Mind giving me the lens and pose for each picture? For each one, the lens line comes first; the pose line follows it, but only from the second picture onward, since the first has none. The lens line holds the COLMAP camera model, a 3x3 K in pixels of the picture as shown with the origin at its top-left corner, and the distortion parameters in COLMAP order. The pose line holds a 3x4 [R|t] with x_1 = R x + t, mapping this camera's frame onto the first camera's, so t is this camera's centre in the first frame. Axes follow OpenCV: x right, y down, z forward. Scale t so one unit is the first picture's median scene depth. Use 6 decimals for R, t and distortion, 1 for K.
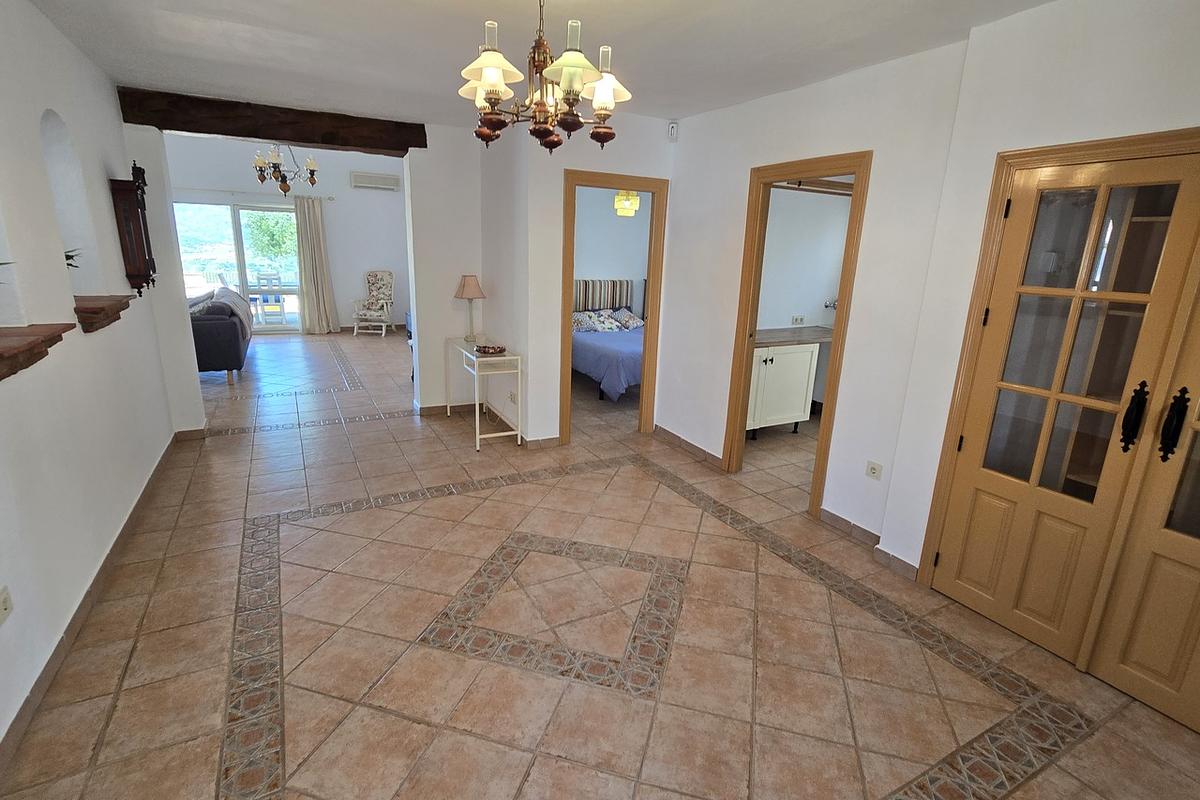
lens RADIAL K [[574.6, 0, 597.4], [0, 574.6, 401.2], [0, 0, 1]] dist [0.002312, 0.000334]
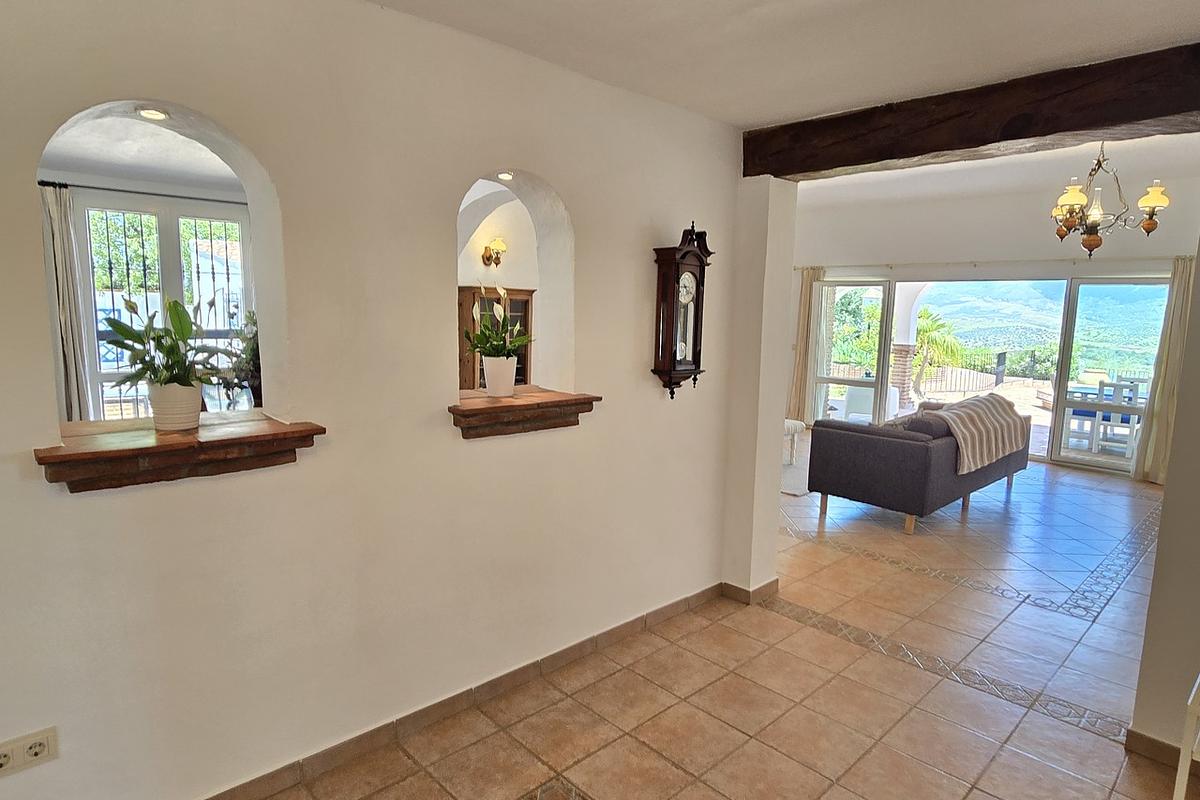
lens RADIAL K [[687.7, 0, 611.3], [0, 687.7, 404.4], [0, 0, 1]] dist [-0.003877, -0.007251]
pose [[0.267364, 0.109444, -0.957360, 0.034663], [-0.263886, 0.963863, 0.036491, -0.164953], [0.926758, 0.242878, 0.286583, 0.597053]]
